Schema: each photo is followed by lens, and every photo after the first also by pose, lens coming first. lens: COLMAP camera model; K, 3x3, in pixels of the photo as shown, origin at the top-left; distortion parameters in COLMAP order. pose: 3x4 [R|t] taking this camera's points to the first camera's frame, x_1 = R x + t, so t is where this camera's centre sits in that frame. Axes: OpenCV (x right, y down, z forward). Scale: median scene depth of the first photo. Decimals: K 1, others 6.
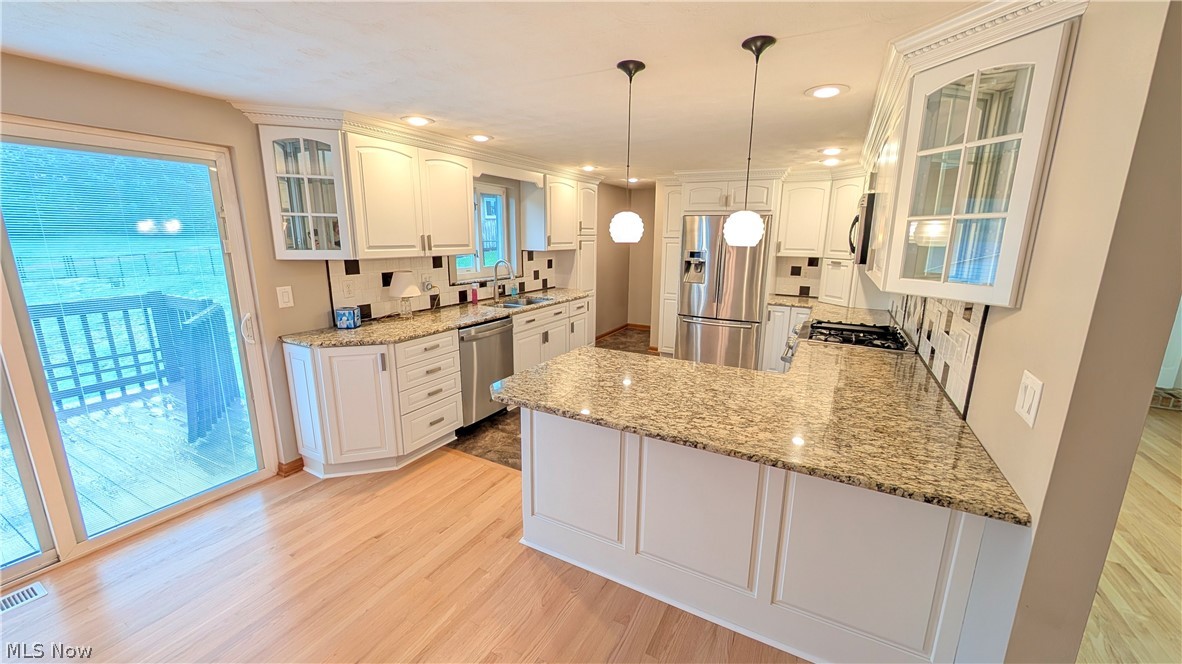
lens RADIAL K [[446.0, 0, 594.7], [0, 446.0, 330.9], [0, 0, 1]] dist [-0.001578, 0.000860]
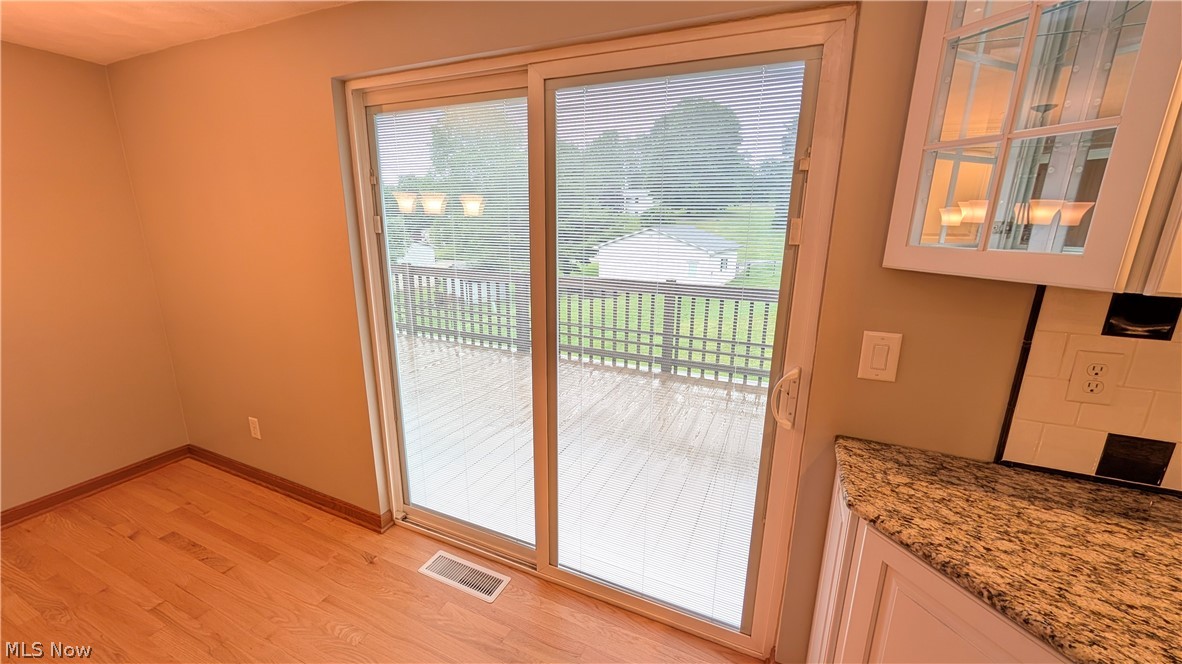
lens RADIAL K [[446.0, 0, 596.1], [0, 446.0, 330.6], [0, 0, 1]] dist [-0.001578, 0.000860]
pose [[0.077527, 0.226891, -0.970830, -0.312771], [-0.226559, 0.952294, 0.204467, -0.124373], [0.970907, 0.204098, 0.125232, 0.683540]]
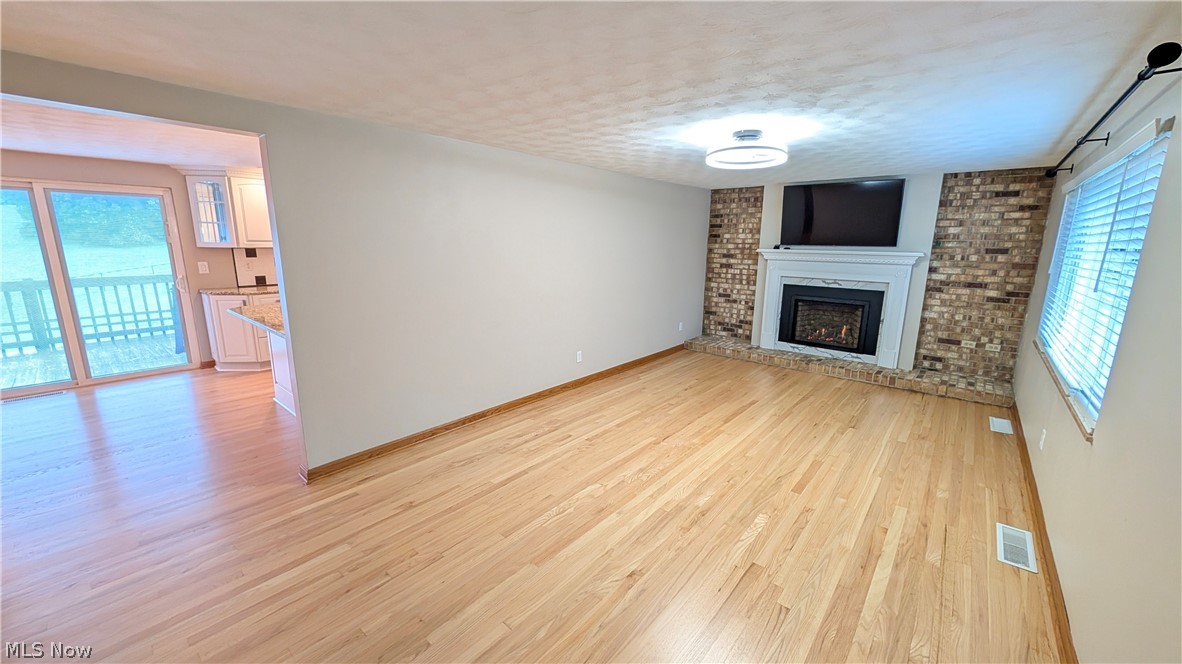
lens RADIAL K [[446.0, 0, 595.2], [0, 446.0, 330.6], [0, 0, 1]] dist [-0.001578, 0.000860]
pose [[0.977778, 0.042011, -0.205388, 1.249378], [-0.045103, 0.998928, -0.010391, 0.126060], [0.204732, 0.019424, 0.978625, -0.444771]]
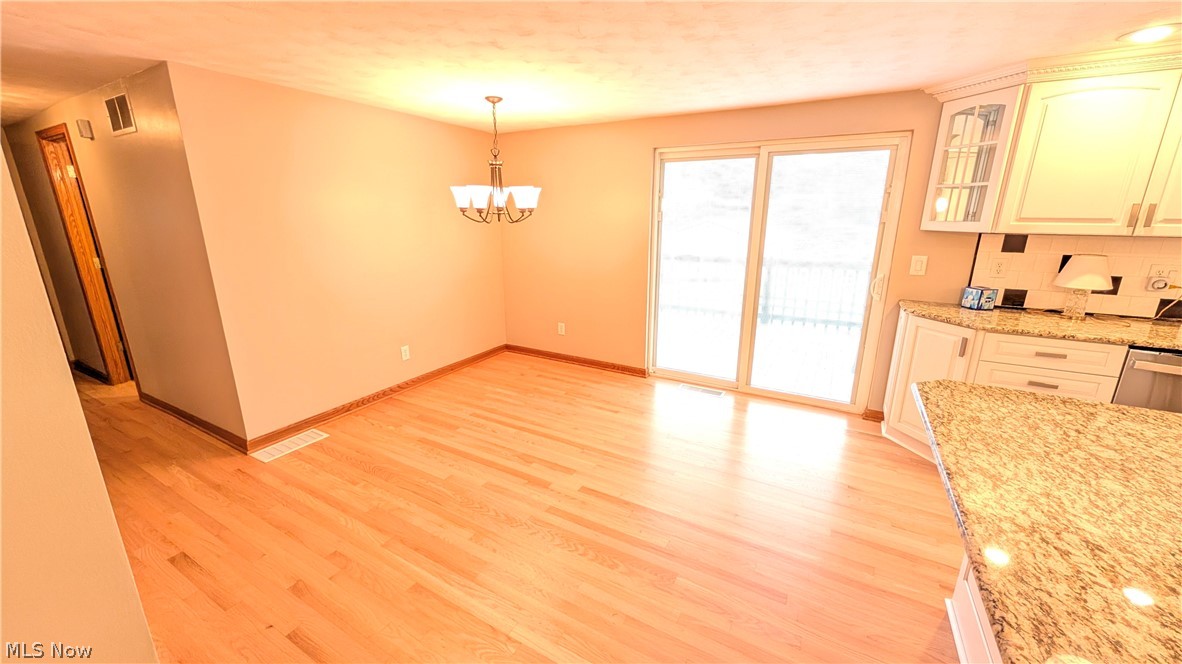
lens RADIAL K [[446.0, 0, 594.3], [0, 446.0, 330.4], [0, 0, 1]] dist [-0.001578, 0.000860]
pose [[-0.017869, 0.241630, -0.970204, 0.397163], [-0.217124, 0.946265, 0.239667, -0.015906], [0.975980, 0.214937, 0.035555, 0.234778]]
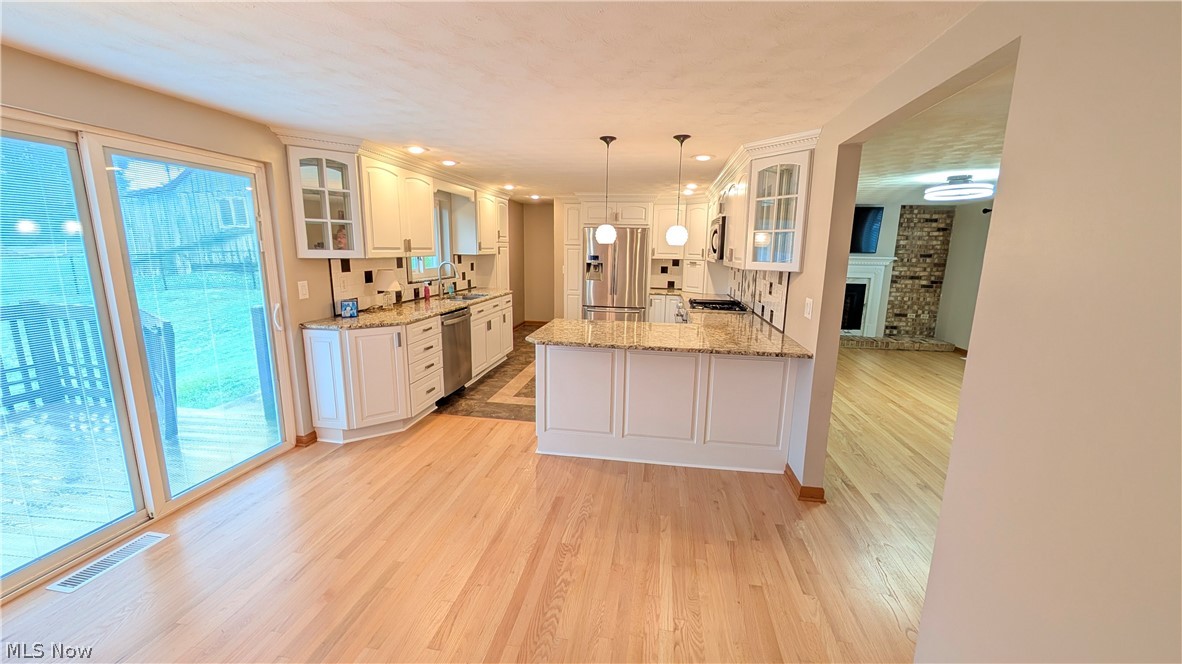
lens RADIAL K [[446.0, 0, 595.5], [0, 446.0, 330.2], [0, 0, 1]] dist [-0.001578, 0.000860]
pose [[0.941593, -0.057008, 0.331893, -0.366387], [0.065321, 0.997767, -0.013937, 0.095400], [-0.330357, 0.034802, 0.943214, -0.353918]]
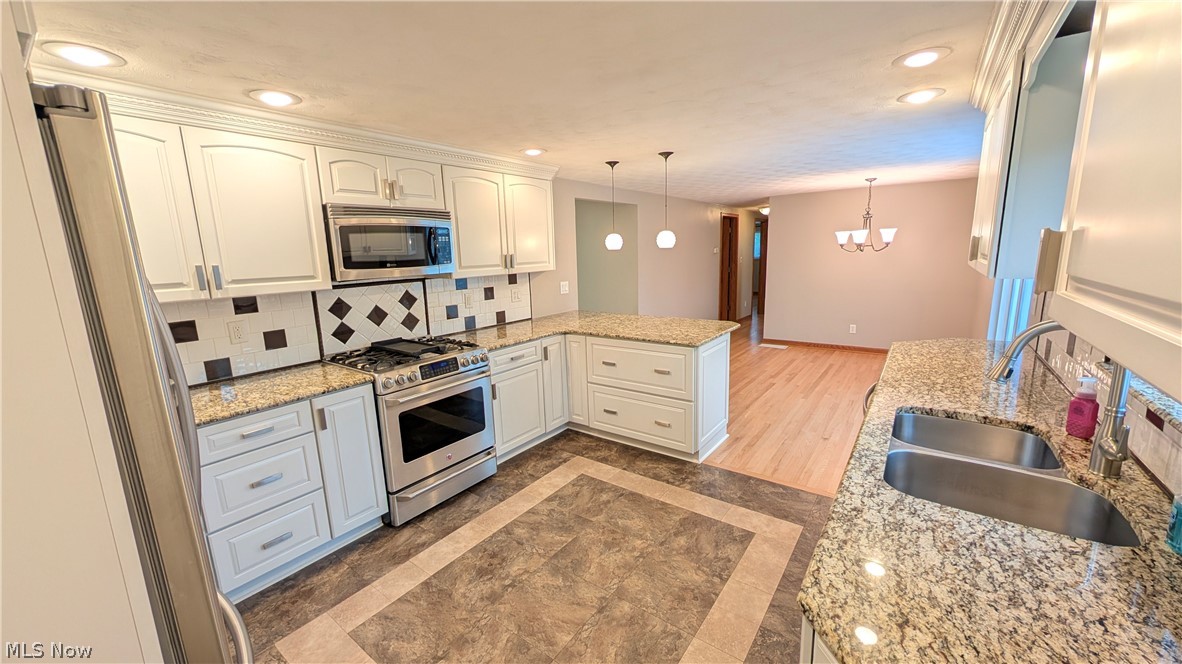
lens RADIAL K [[446.0, 0, 594.3], [0, 446.0, 330.6], [0, 0, 1]] dist [-0.001578, 0.000860]
pose [[-0.989526, -0.009467, 0.144044, 0.066376], [0.046946, 0.922500, 0.383132, -0.416872], [-0.136507, 0.385882, -0.912393, 1.976661]]
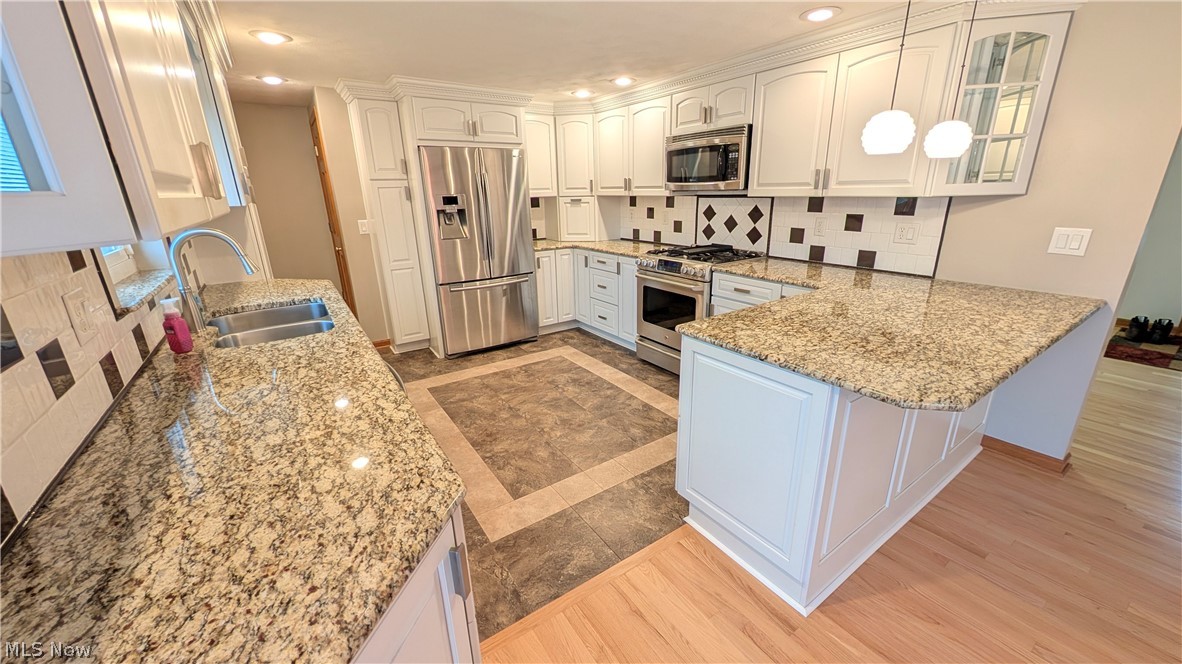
lens RADIAL K [[446.0, 0, 595.3], [0, 446.0, 331.0], [0, 0, 1]] dist [-0.001578, 0.000860]
pose [[0.456139, -0.293464, 0.840129, -0.629632], [0.213410, 0.952586, 0.216877, -0.126779], [-0.863940, 0.080366, 0.497140, 0.757233]]
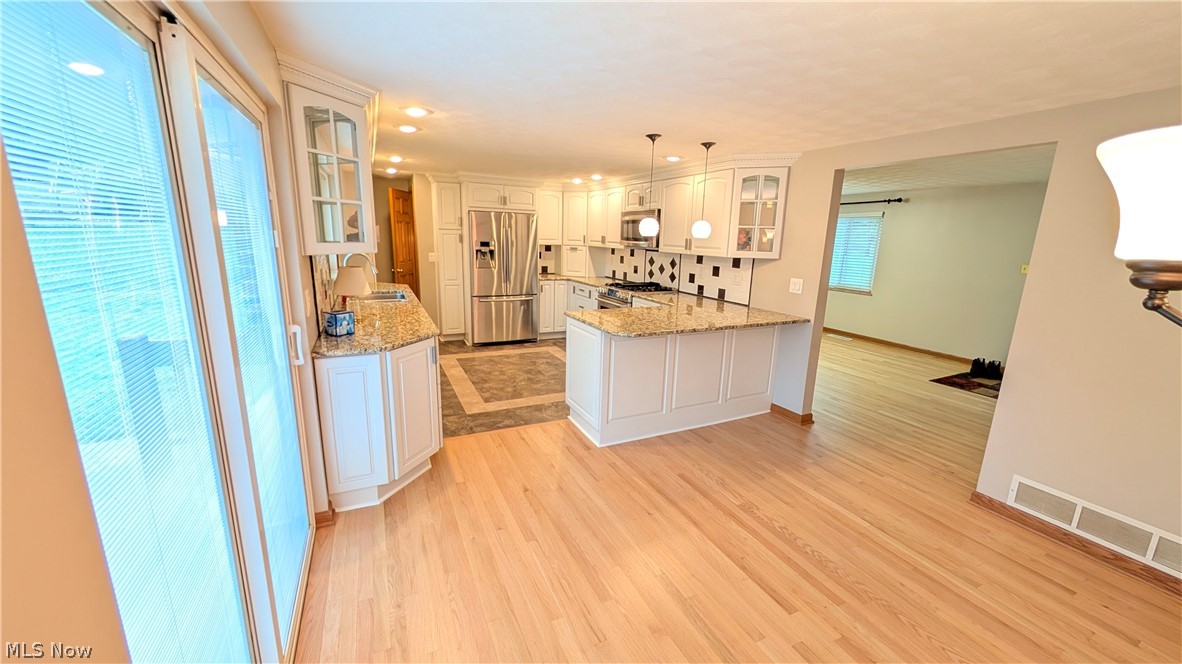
lens RADIAL K [[446.0, 0, 595.4], [0, 446.0, 329.8], [0, 0, 1]] dist [-0.001578, 0.000860]
pose [[0.579279, -0.166366, 0.797971, -1.040764], [0.150511, 0.983948, 0.095878, -0.026976], [-0.801113, 0.064563, 0.595020, 0.117974]]
